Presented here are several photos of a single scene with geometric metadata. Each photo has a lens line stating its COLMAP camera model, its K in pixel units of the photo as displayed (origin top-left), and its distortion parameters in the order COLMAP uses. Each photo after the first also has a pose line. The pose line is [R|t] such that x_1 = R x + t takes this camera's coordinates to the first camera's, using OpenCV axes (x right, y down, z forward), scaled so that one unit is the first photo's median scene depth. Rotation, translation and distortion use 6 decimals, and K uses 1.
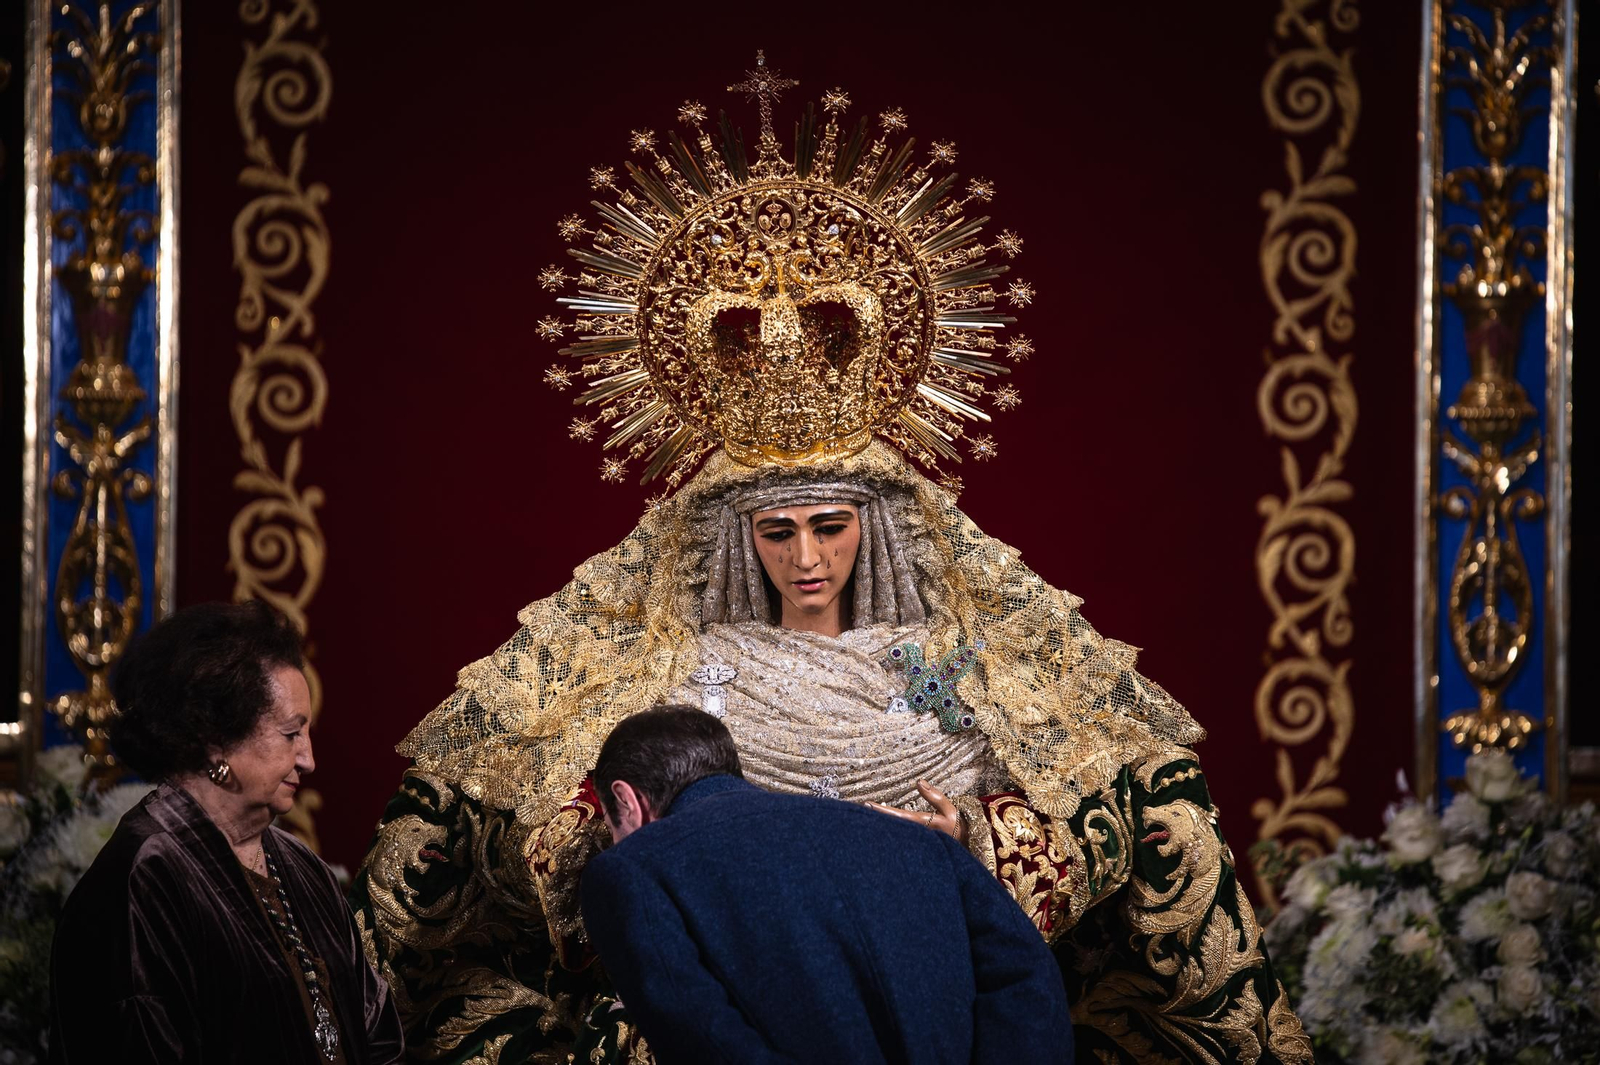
lens RADIAL K [[9228.2, 0, 802.6], [0, 9228.2, 533.3], [0, 0, 1]] dist [1.731381, 0.000000]
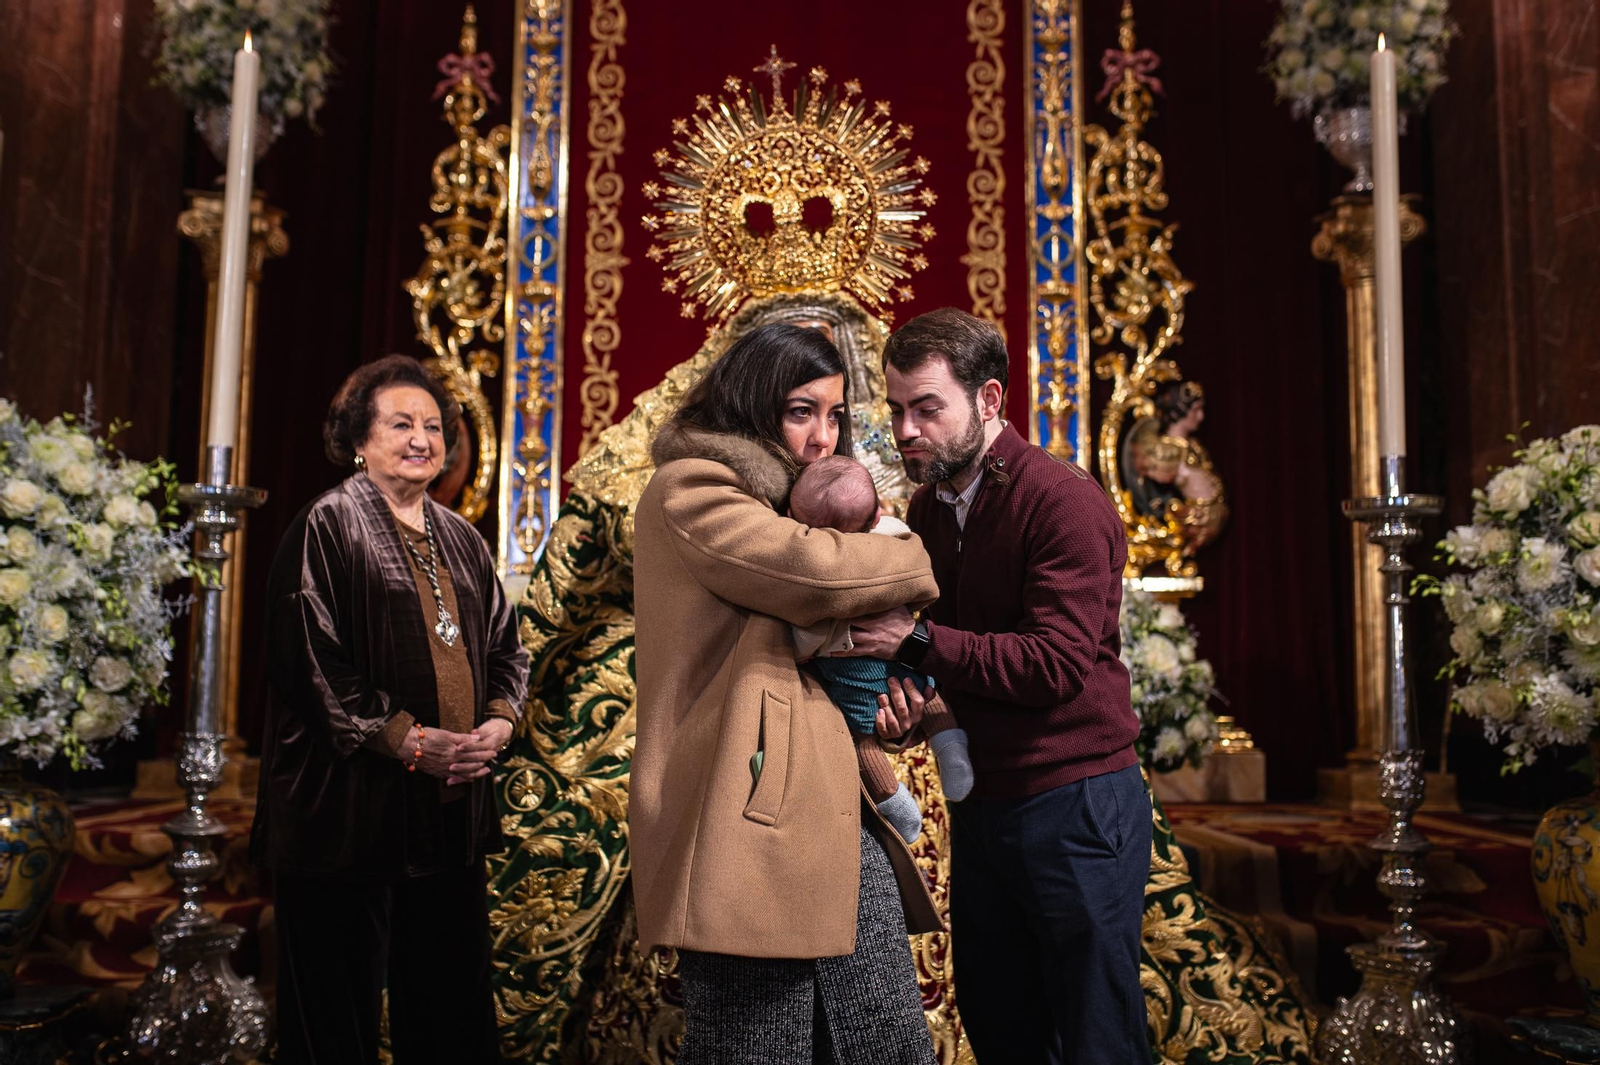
lens RADIAL K [[1547.8, 0, 792.9], [0, 1547.8, 529.7], [0, 0, 1]] dist [-0.012919, 0.000000]
pose [[0.999997, -0.002578, -0.000443, -0.001129], [0.002530, 0.996267, -0.086287, 0.058477], [0.000664, 0.086286, 0.996270, 0.721689]]
